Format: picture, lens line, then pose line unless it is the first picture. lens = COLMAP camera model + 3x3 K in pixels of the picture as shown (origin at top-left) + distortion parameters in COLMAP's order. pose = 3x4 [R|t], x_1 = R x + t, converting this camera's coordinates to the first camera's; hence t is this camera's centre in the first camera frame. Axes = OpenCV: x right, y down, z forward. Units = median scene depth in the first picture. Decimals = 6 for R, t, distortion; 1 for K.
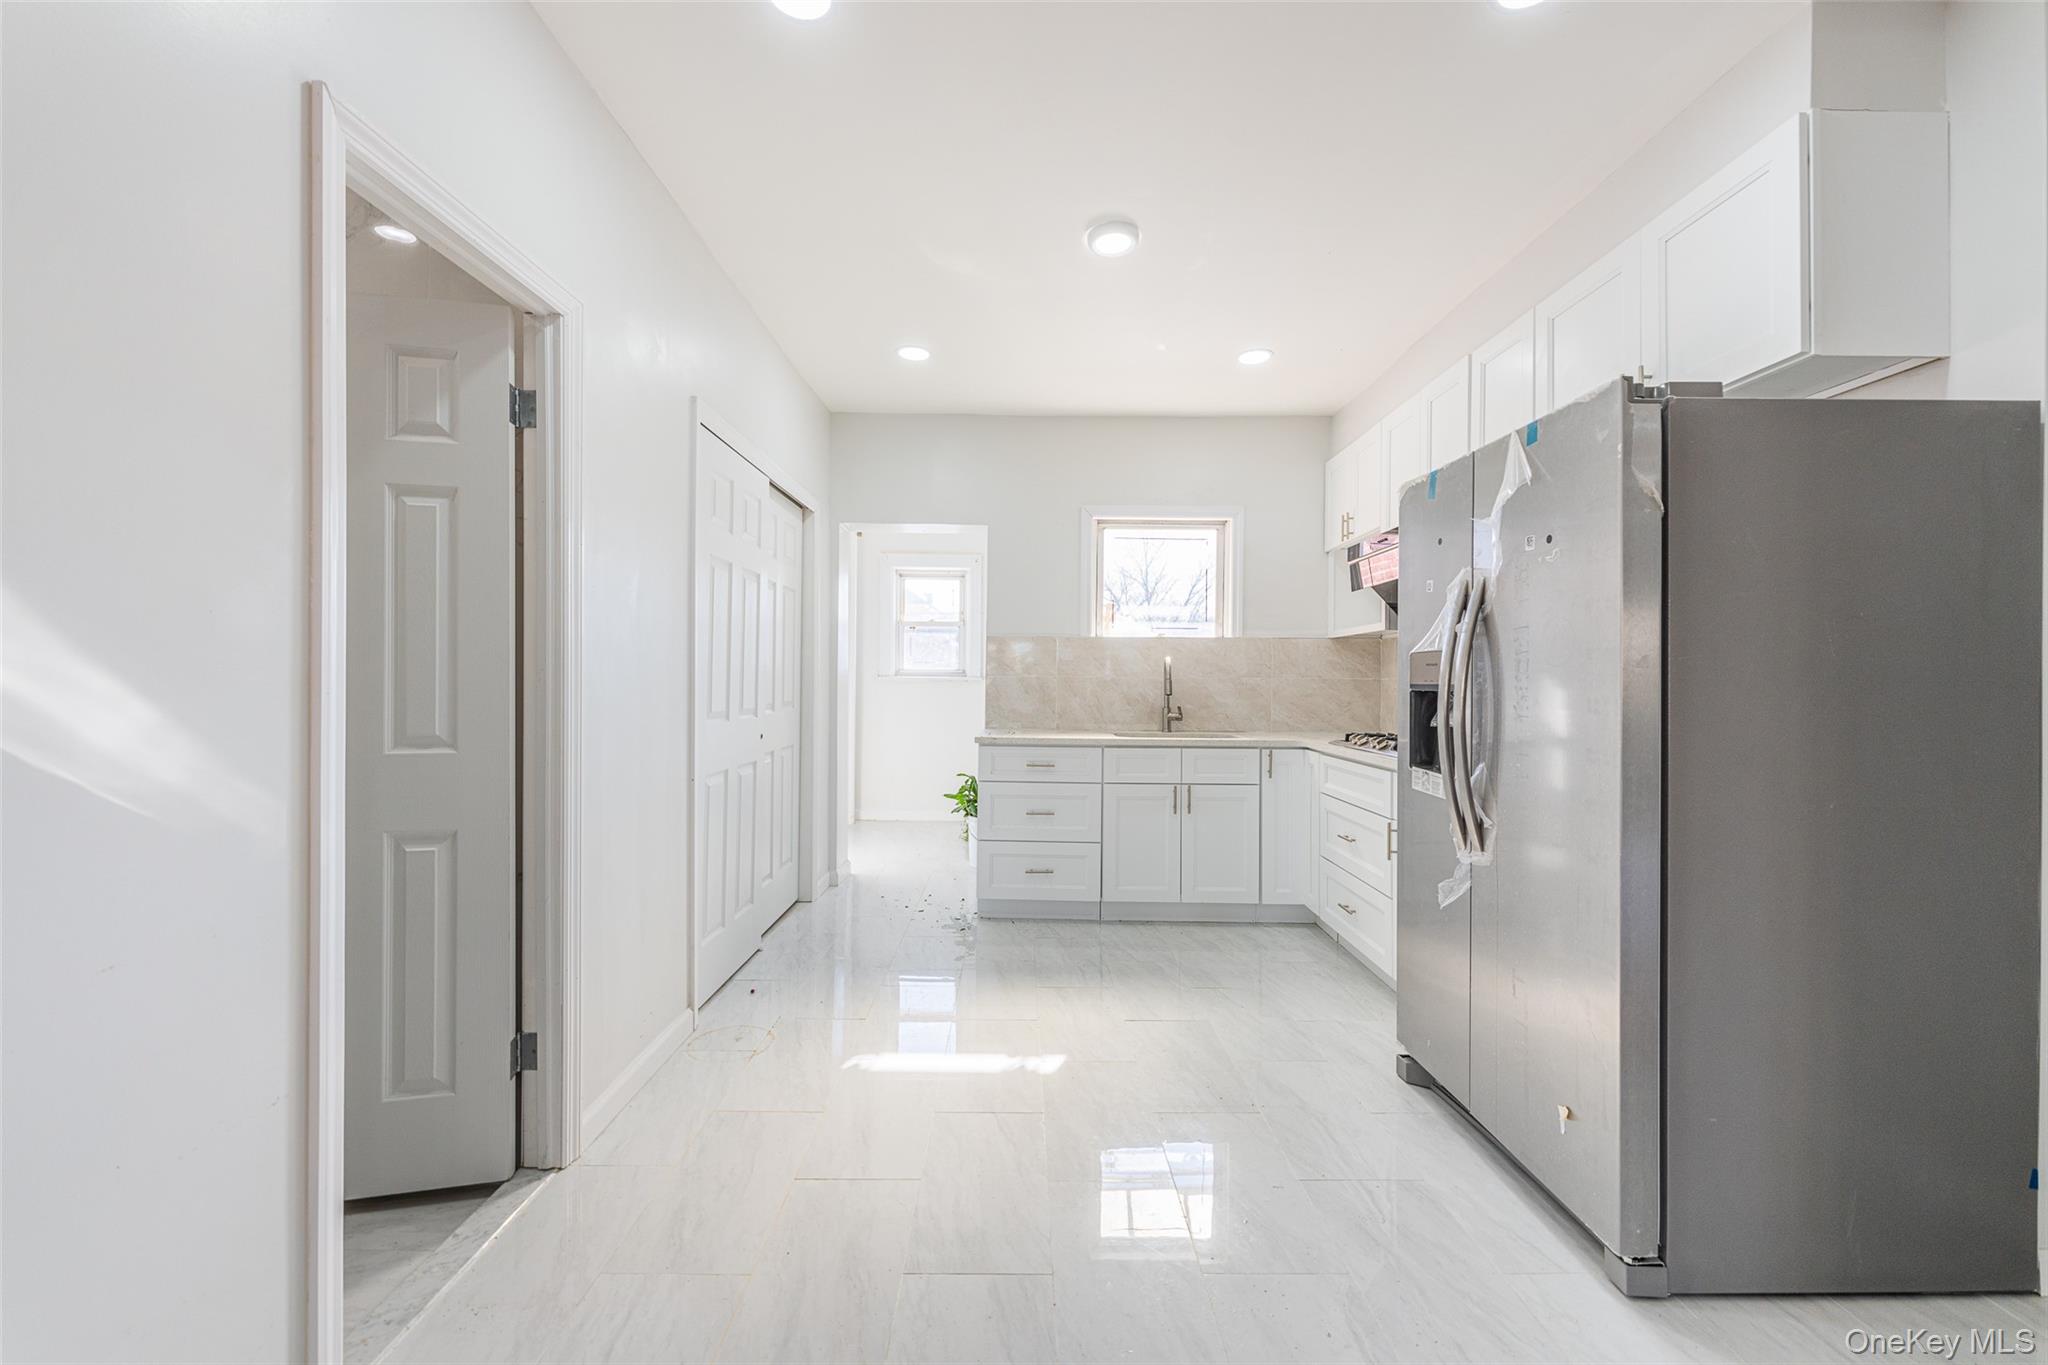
lens RADIAL K [[863.1, 0, 1025.5], [0, 863.1, 671.7], [0, 0, 1]] dist [0.000408, -0.000075]
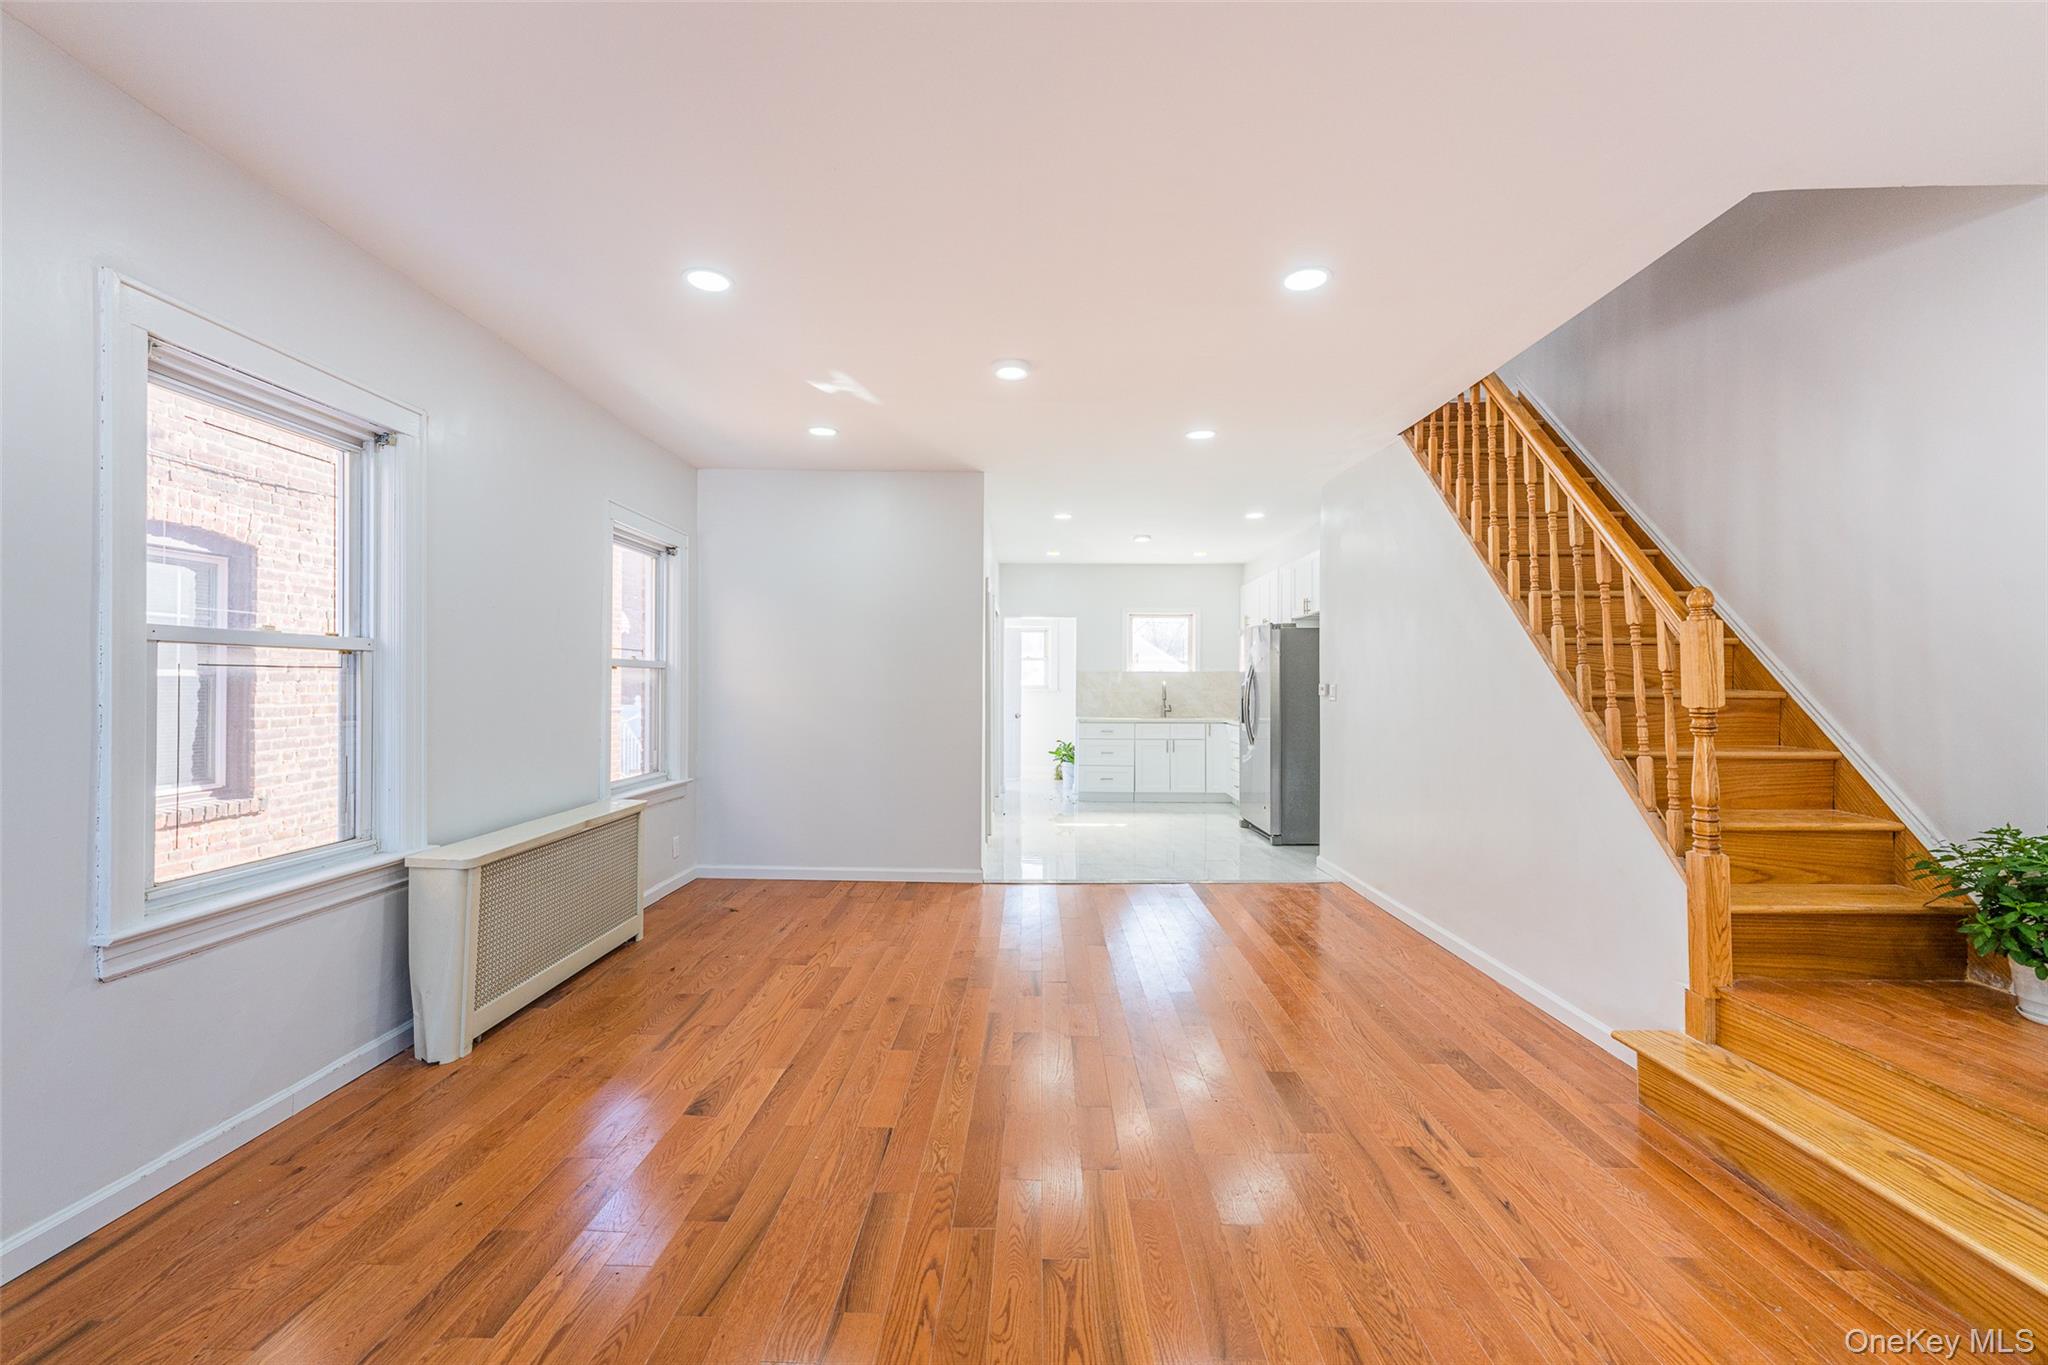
lens RADIAL K [[851.5, 0, 1030.3], [0, 851.5, 676.1], [0, 0, 1]] dist [-0.000952, -0.000143]
pose [[0.999997, -0.002520, -0.000285, -0.159934], [0.002520, 0.999996, 0.001203, -0.032618], [0.000282, -0.001203, 0.999999, -1.068250]]
